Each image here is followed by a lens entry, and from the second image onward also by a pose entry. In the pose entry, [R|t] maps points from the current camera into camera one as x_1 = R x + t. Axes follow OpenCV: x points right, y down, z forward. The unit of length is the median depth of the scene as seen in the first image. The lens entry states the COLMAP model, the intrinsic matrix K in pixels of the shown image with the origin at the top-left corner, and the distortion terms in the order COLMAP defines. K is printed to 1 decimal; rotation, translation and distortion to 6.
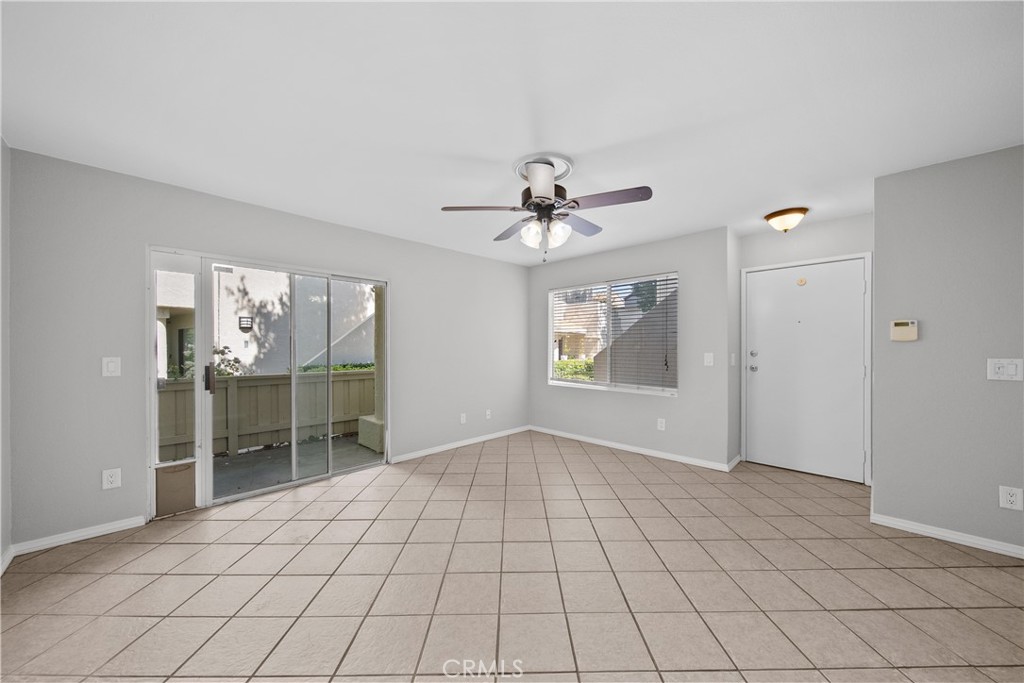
lens RADIAL K [[372.4, 0, 518.9], [0, 372.4, 348.1], [0, 0, 1]] dist [0.000950, -0.000222]
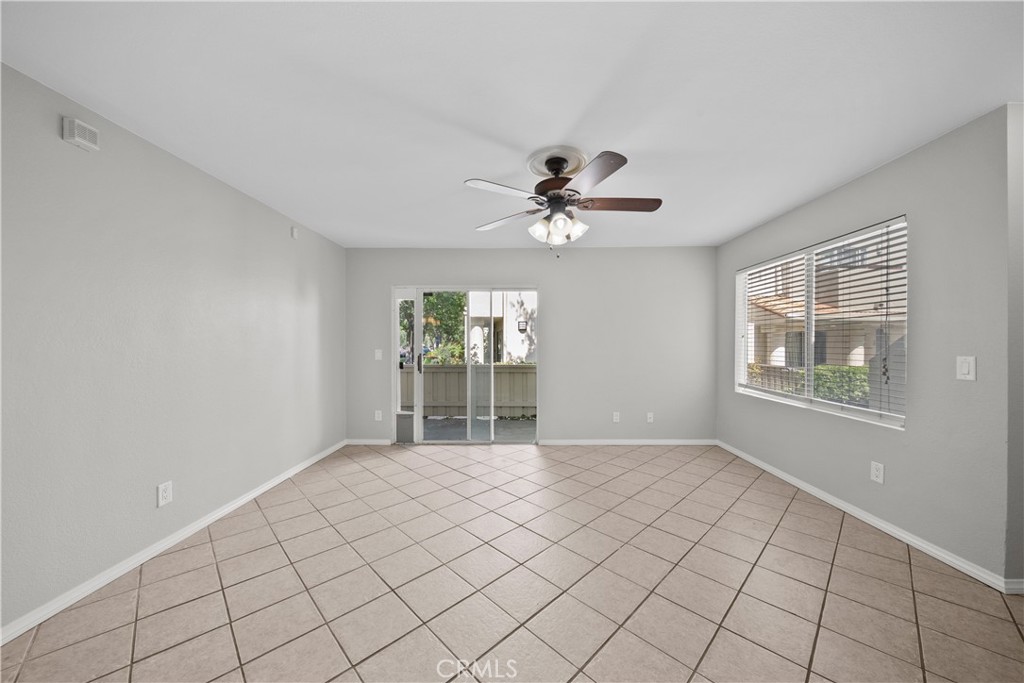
lens RADIAL K [[358.8, 0, 510.6], [0, 358.8, 346.7], [0, 0, 1]] dist [-0.001793, -0.000240]
pose [[0.679768, 0.005880, -0.733403, 0.376748], [-0.001070, 0.999975, 0.007026, -0.004009], [0.733426, -0.003992, 0.679757, 0.155769]]
